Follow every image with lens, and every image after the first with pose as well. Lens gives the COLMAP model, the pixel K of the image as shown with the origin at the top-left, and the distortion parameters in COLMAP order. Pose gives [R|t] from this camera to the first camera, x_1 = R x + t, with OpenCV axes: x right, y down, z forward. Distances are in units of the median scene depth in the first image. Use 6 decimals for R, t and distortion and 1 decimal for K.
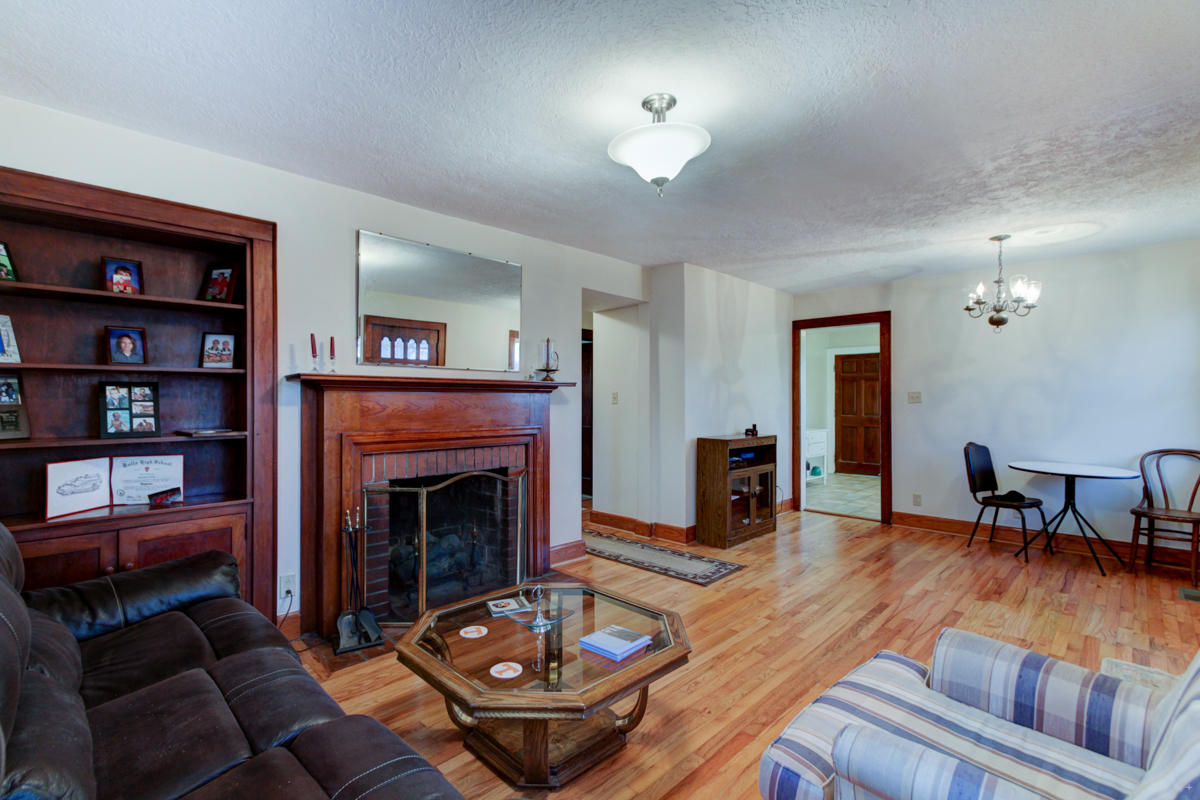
lens RADIAL K [[548.5, 0, 577.6], [0, 548.5, 400.1], [0, 0, 1]] dist [0.001690, 0.001220]
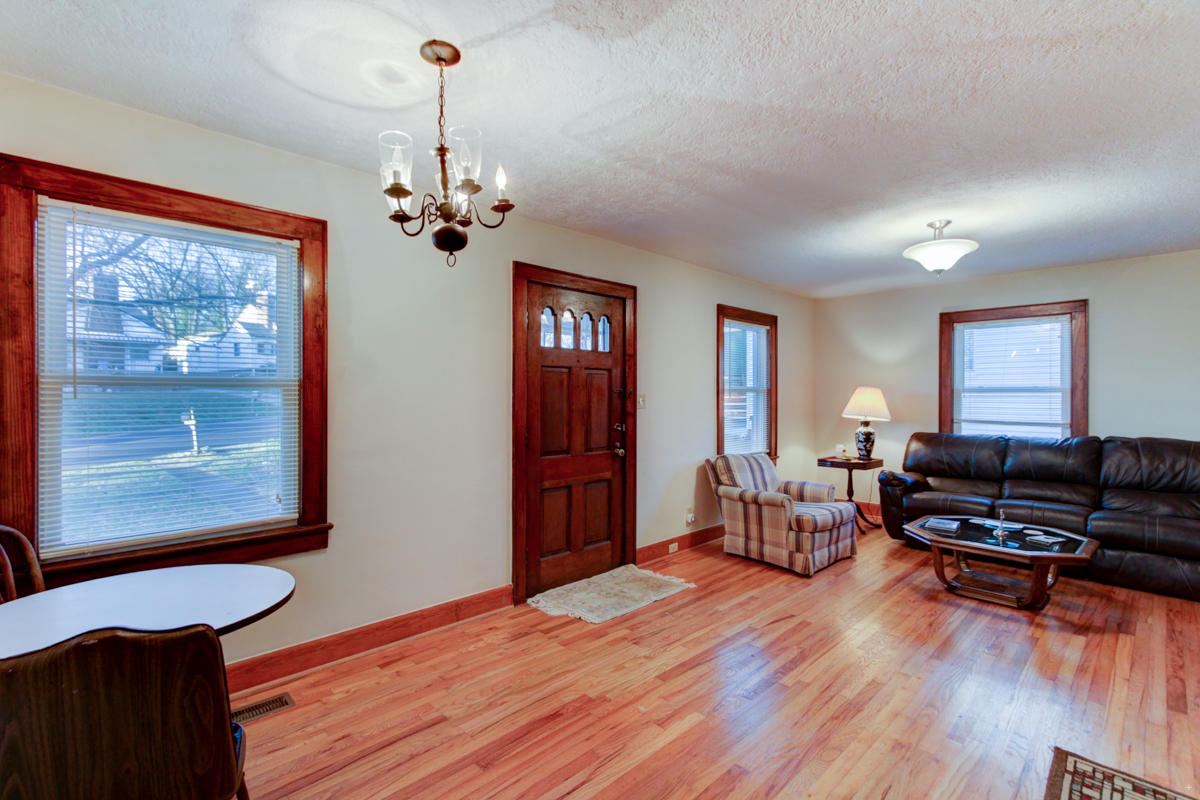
lens RADIAL K [[548.5, 0, 564.8], [0, 548.5, 395.5], [0, 0, 1]] dist [0.001690, 0.001220]
pose [[-0.999224, -0.003116, 0.039264, 0.736462], [-0.002983, 0.999990, 0.003454, -0.016757], [-0.039275, 0.003334, -0.999223, 1.640910]]
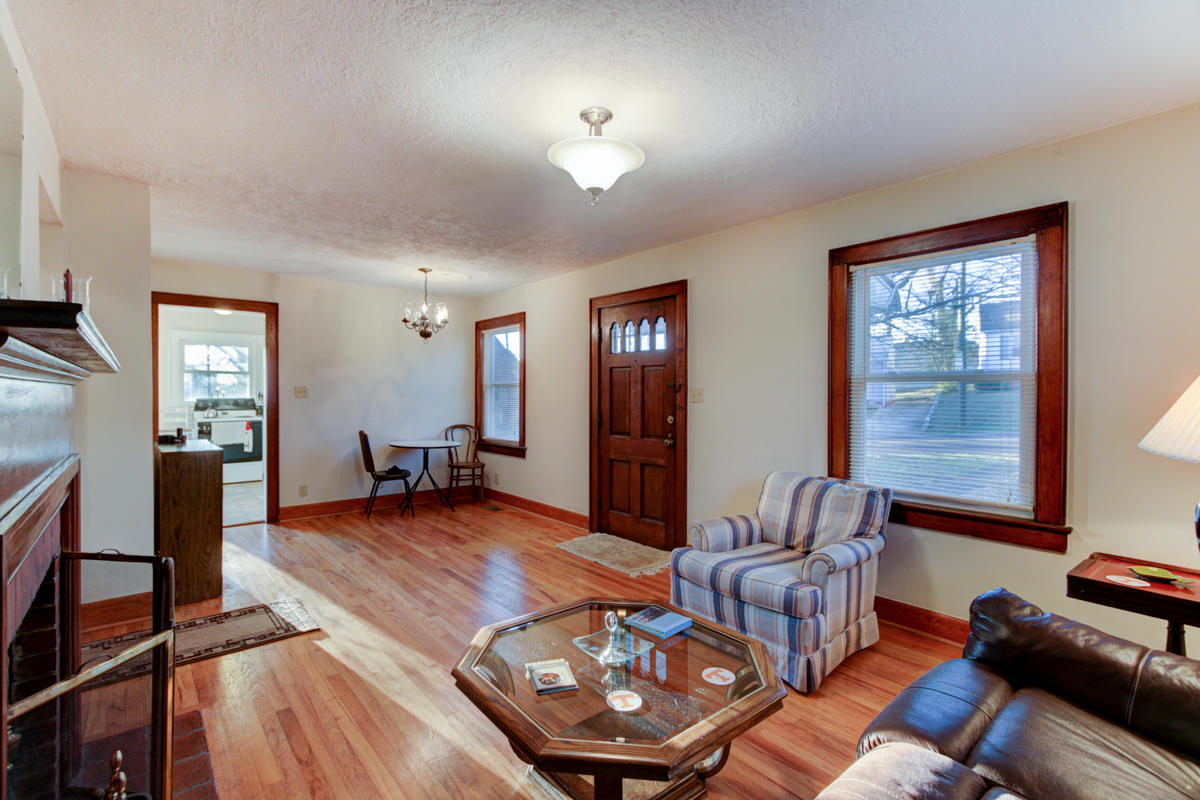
lens RADIAL K [[548.5, 0, 587.3], [0, 548.5, 396.5], [0, 0, 1]] dist [0.001690, 0.001220]
pose [[0.094537, -0.012775, 0.995439, -0.551752], [0.002539, 0.999918, 0.012591, -0.012512], [-0.995518, 0.001337, 0.094562, 0.556288]]
